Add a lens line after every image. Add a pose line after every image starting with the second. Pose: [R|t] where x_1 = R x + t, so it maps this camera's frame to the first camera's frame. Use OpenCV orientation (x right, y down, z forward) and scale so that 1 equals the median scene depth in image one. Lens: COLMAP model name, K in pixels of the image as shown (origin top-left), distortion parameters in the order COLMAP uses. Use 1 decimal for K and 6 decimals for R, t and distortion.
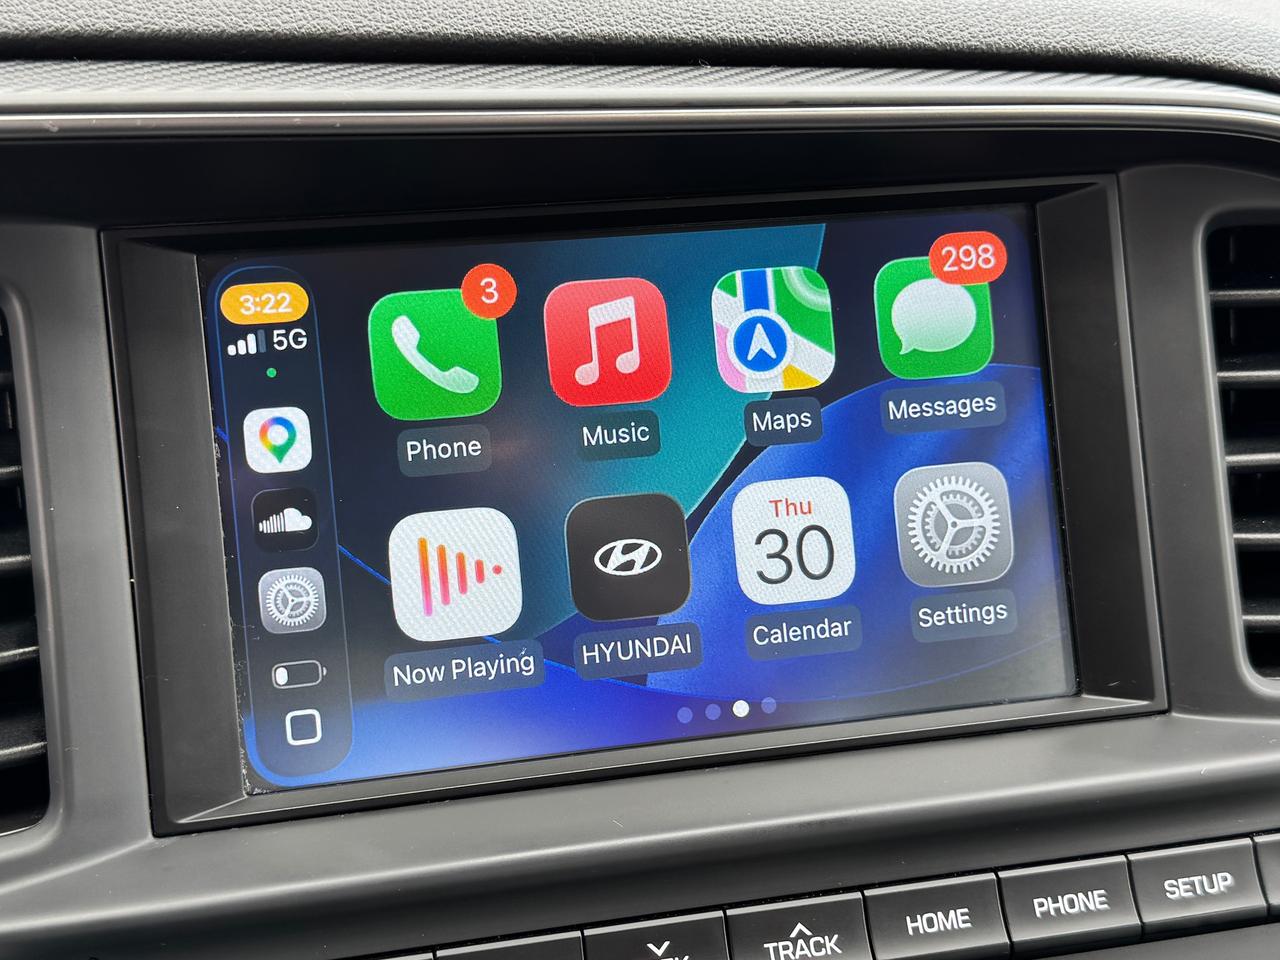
lens RADIAL K [[1815.9, 0, 650.9], [0, 1815.9, 479.9], [0, 0, 1]] dist [0.179661, -0.650011]
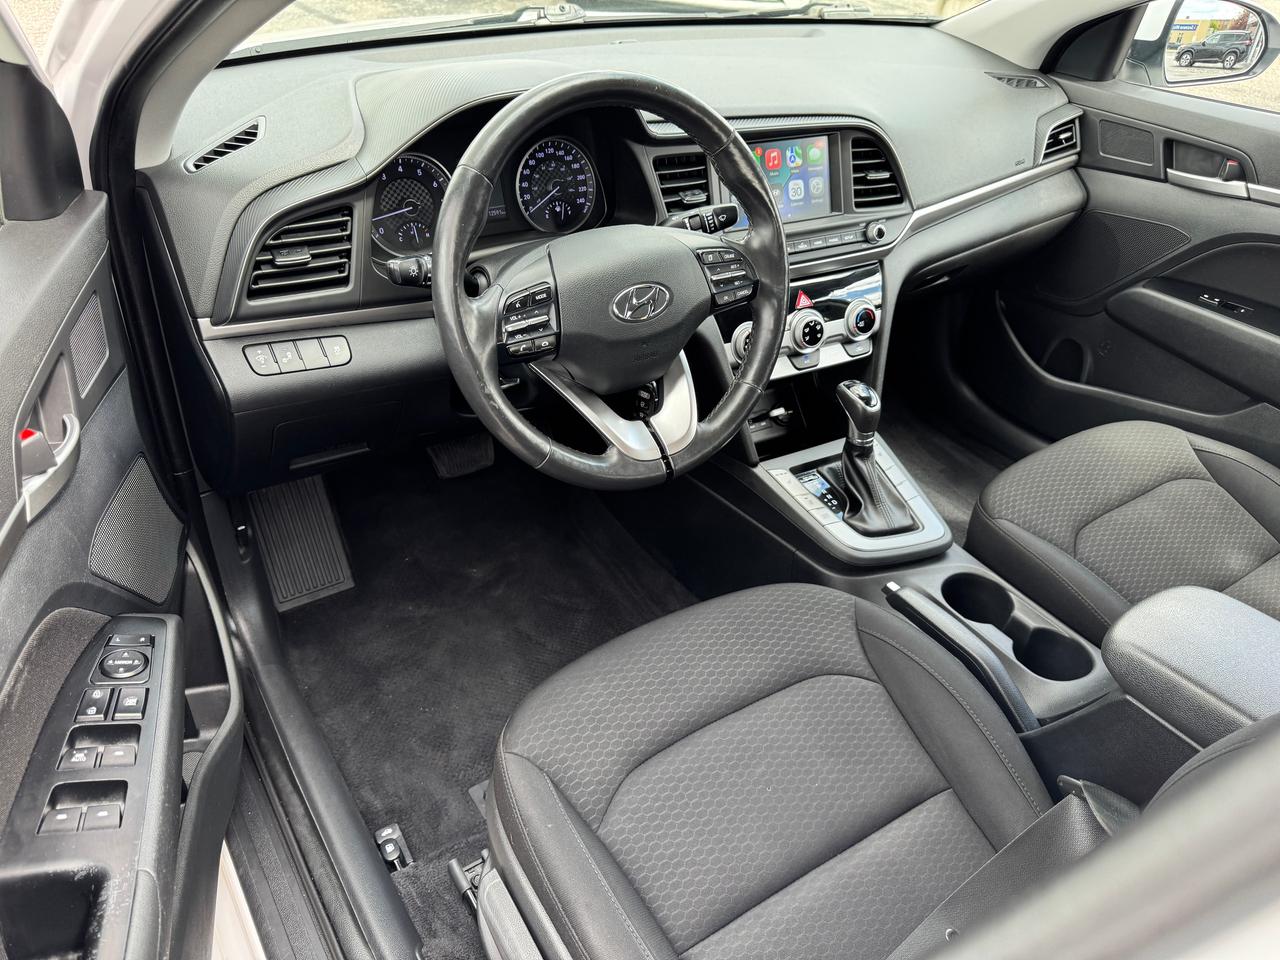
lens RADIAL K [[892.0, 0, 634.0], [0, 892.0, 483.4], [0, 0, 1]] dist [0.073683, -0.109891]
pose [[0.969293, -0.096768, 0.226068, -1.404216], [0.026302, 0.954843, 0.295945, 0.072452], [-0.244497, -0.280911, 0.928068, -2.333905]]
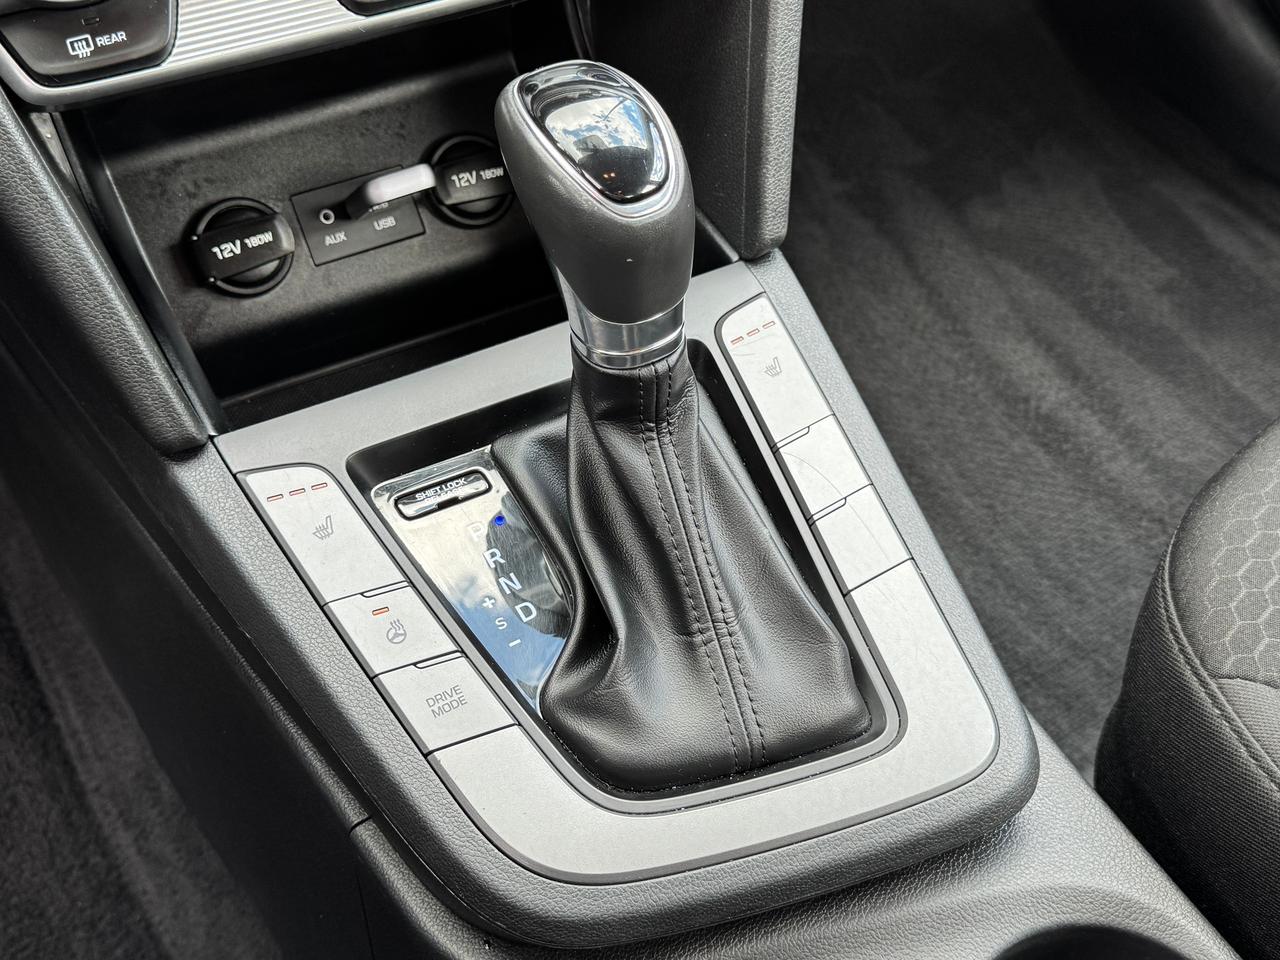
lens RADIAL K [[1541.4, 0, 646.2], [0, 1541.4, 484.7], [0, 0, 1]] dist [0.185991, -0.494024]
pose [[0.977121, -0.150555, 0.150225, 0.052367], [0.064237, 0.882255, 0.466369, 0.454305], [-0.202751, -0.446049, 0.871741, -0.486618]]
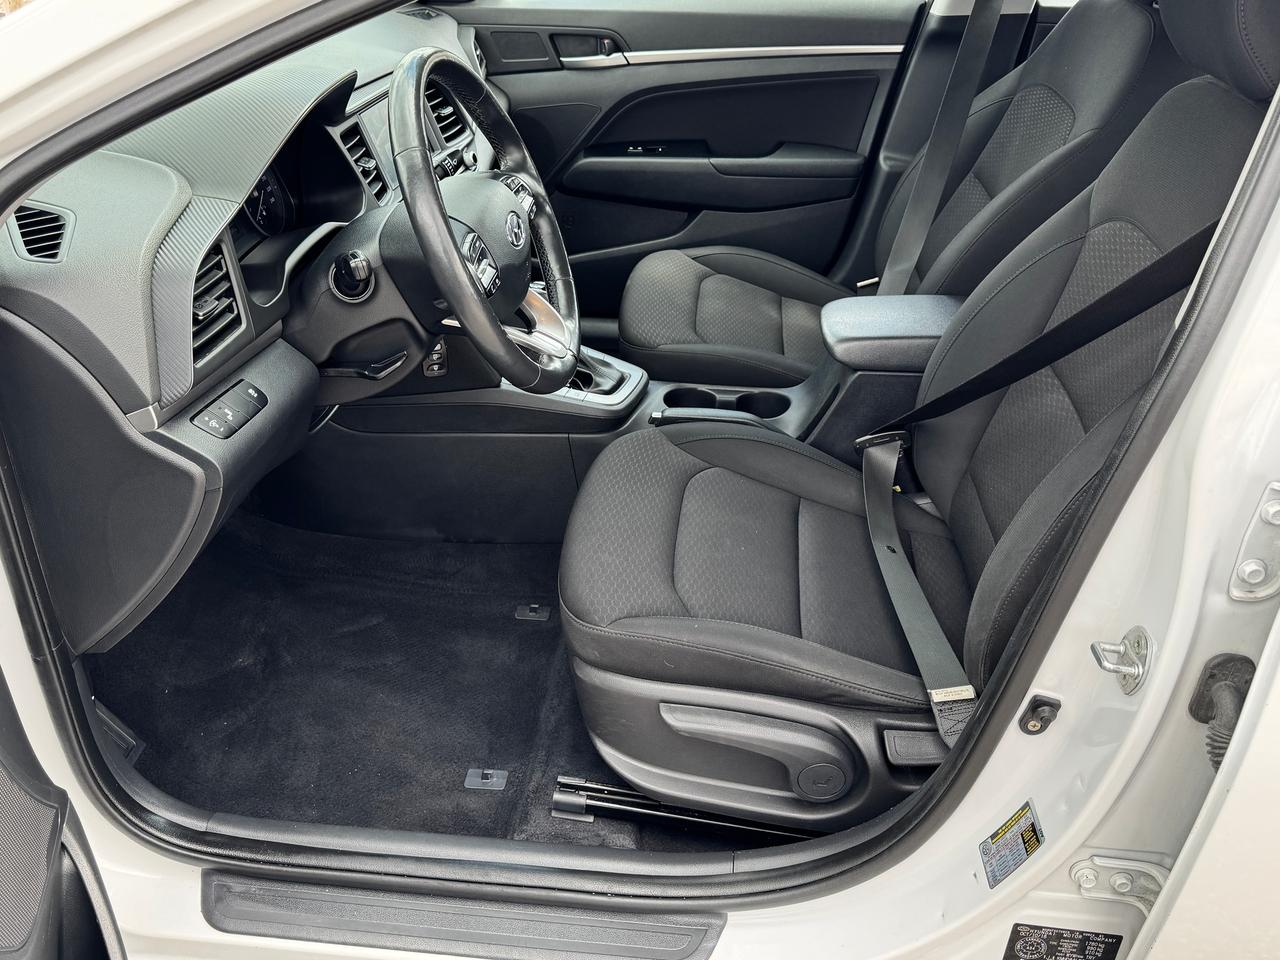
lens RADIAL K [[1127.6, 0, 640.0], [0, 1127.6, 480.0], [0, 0, 1]] dist [0.058345, -0.000162]
pose [[0.422705, -0.469294, 0.775296, -3.800619], [0.280264, 0.881239, 0.380617, -0.243418], [-0.861842, 0.056398, 0.504031, -2.083821]]
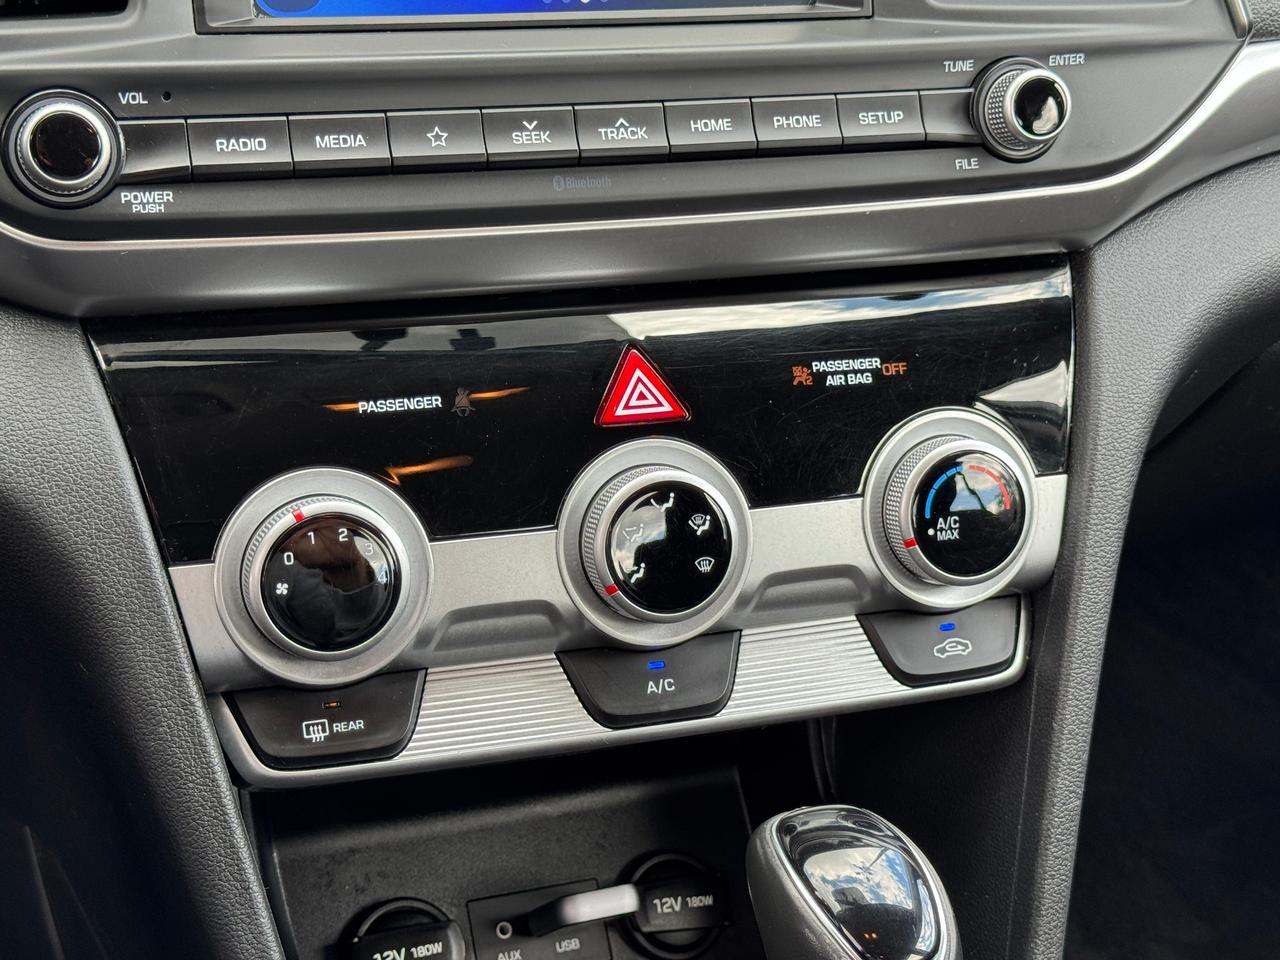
lens RADIAL K [[2062.9, 0, 640.0], [0, 2062.9, 480.0], [0, 0, 1]] dist [0.154297, -0.133907]
pose [[0.995239, 0.016766, 0.096011, -0.061267], [-0.026126, 0.994934, 0.097077, 0.351375], [-0.093897, -0.099123, 0.990635, -0.708021]]
